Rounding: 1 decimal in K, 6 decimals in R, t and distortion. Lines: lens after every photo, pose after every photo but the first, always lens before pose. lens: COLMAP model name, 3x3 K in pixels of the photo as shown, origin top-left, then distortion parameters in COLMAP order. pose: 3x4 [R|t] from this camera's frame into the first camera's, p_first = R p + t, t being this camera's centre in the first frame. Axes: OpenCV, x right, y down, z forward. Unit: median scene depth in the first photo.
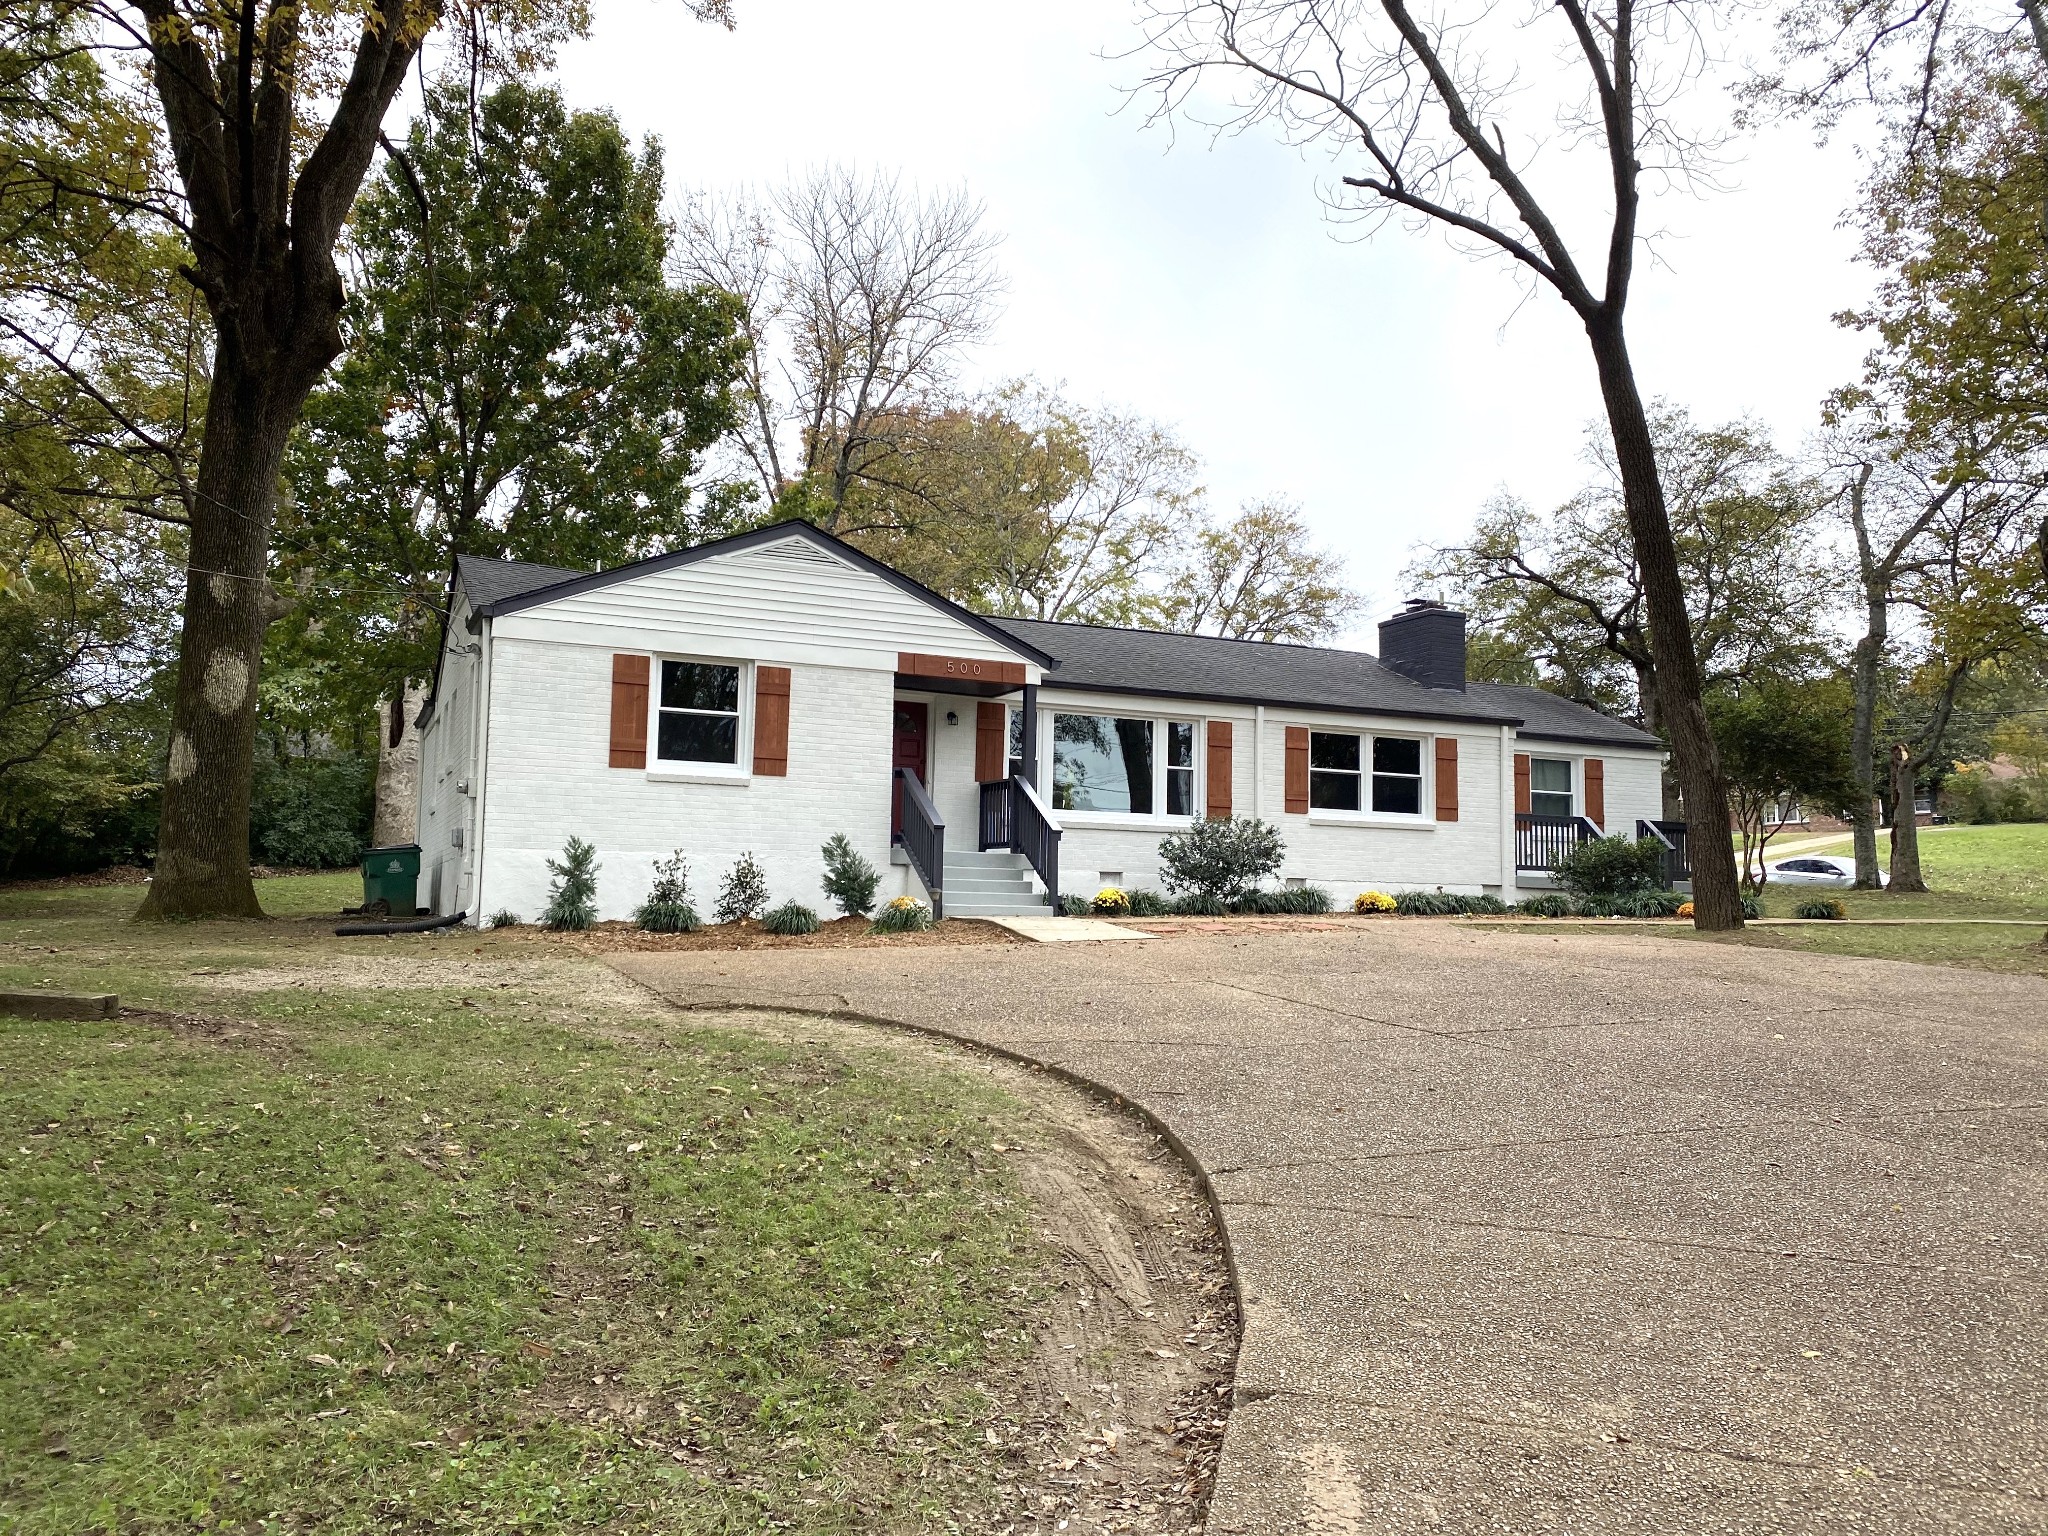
lens RADIAL K [[1568.8, 0, 1038.1], [0, 1568.8, 784.0], [0, 0, 1]] dist [0.050878, -0.055225]
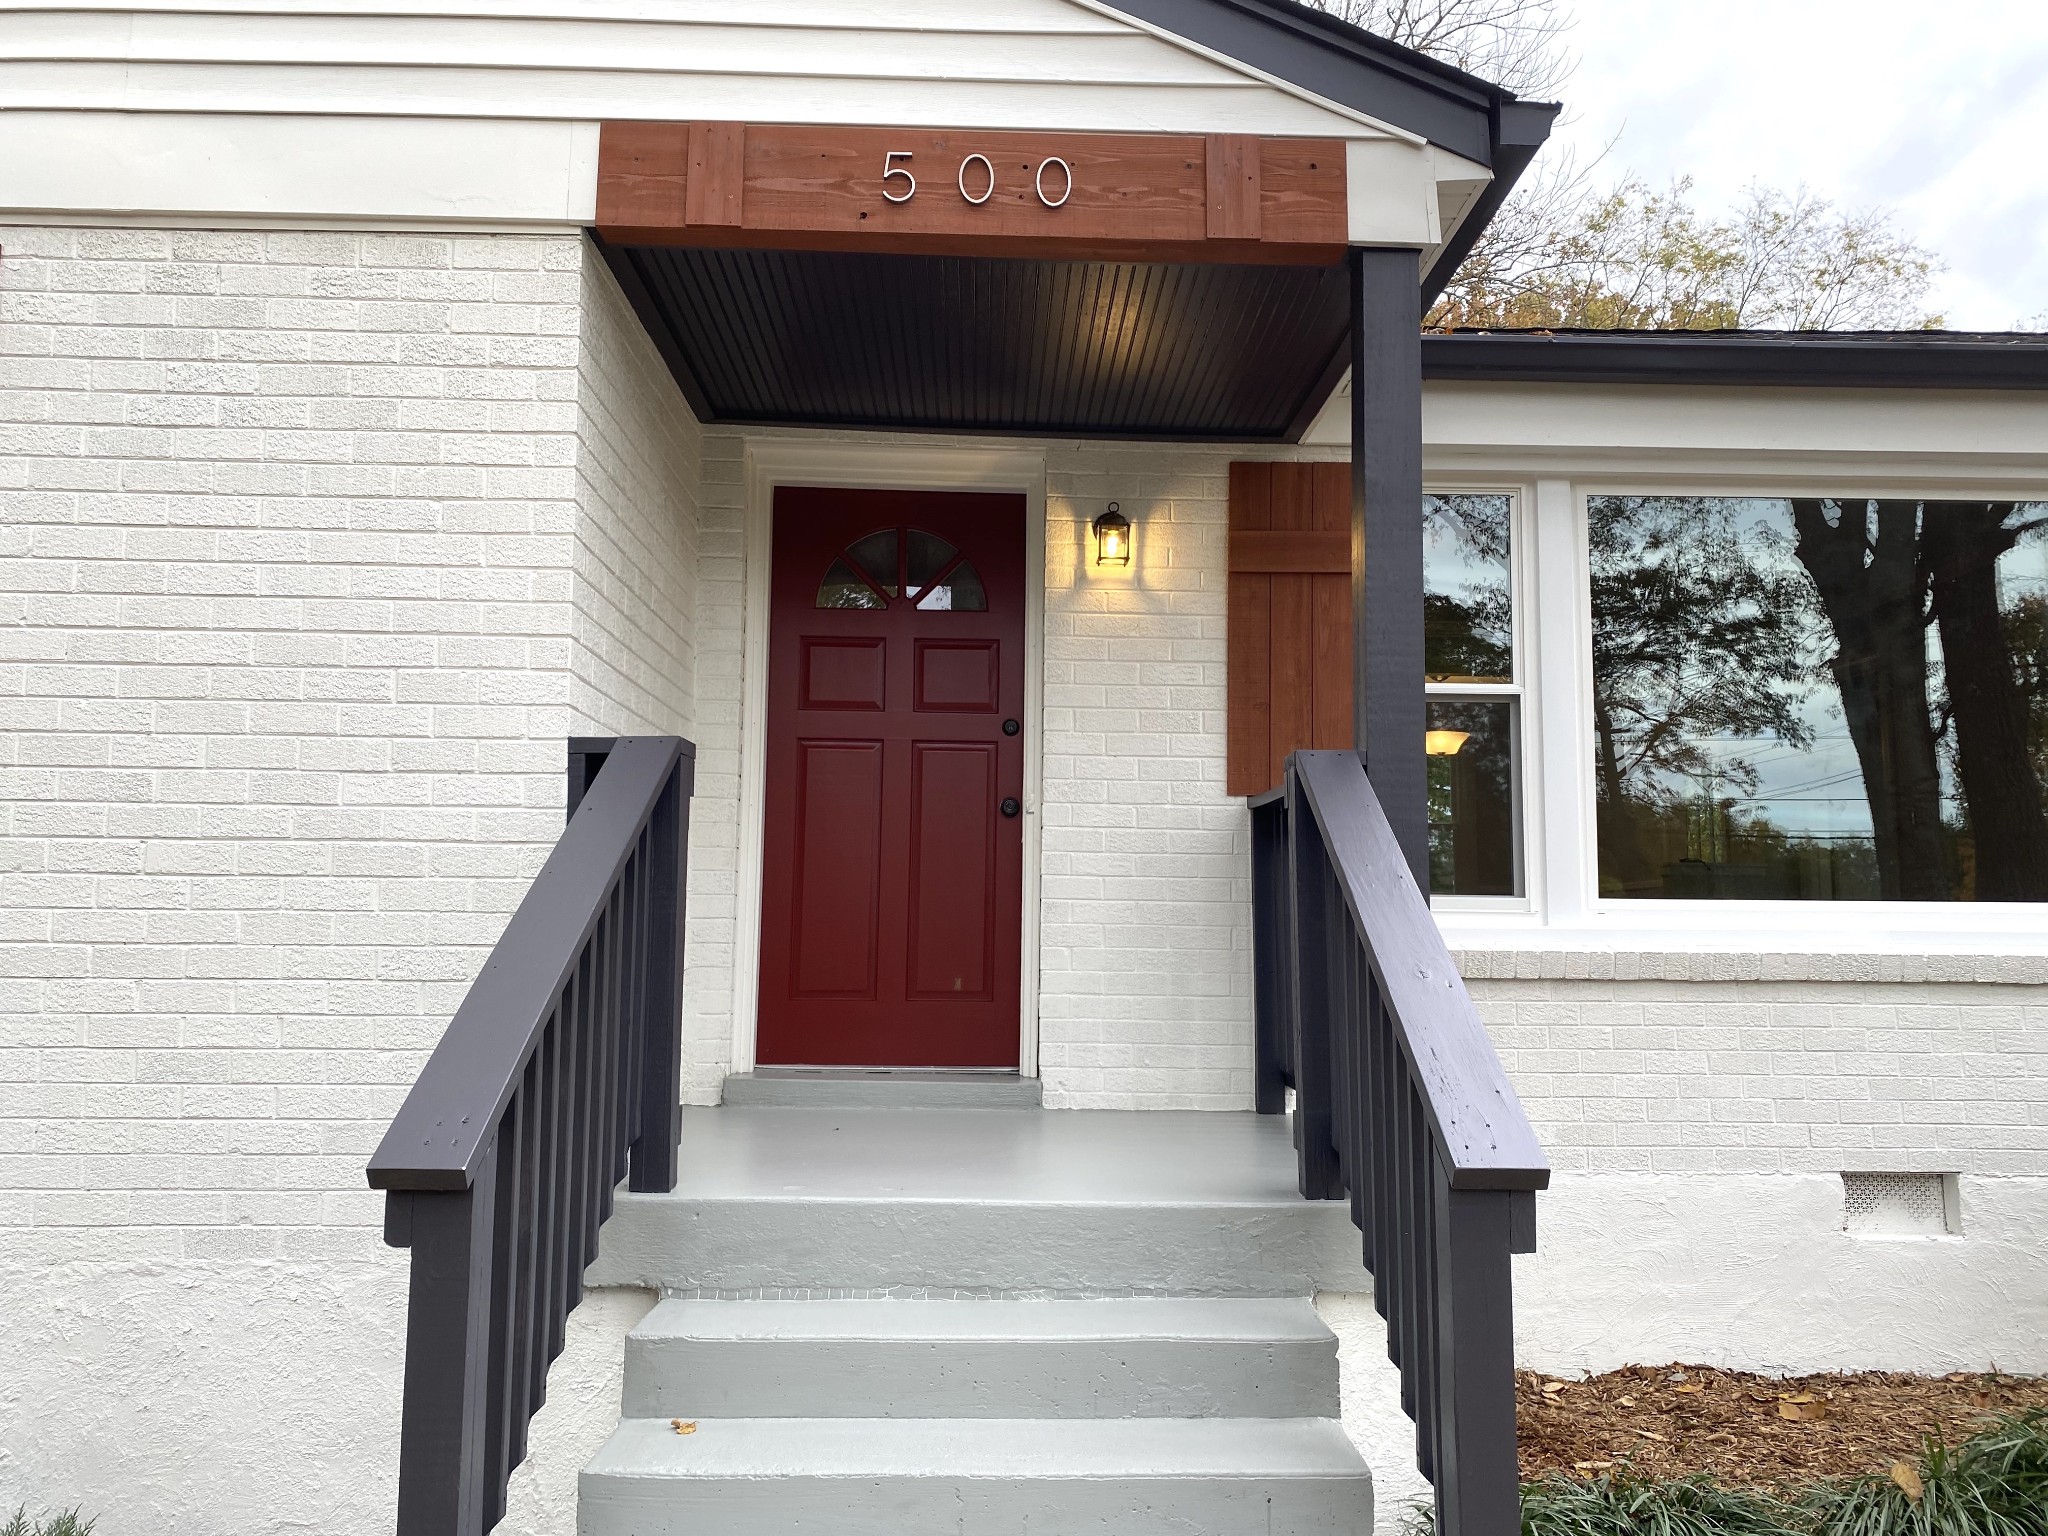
lens RADIAL K [[1568.8, 0, 1023.7], [0, 1568.8, 767.4], [0, 0, 1]] dist [0.050878, -0.055225]
pose [[0.917580, -0.054682, -0.393773, 0.022931], [0.043042, 0.998337, -0.038337, 0.001874], [0.395215, 0.018229, 0.918408, 0.716033]]
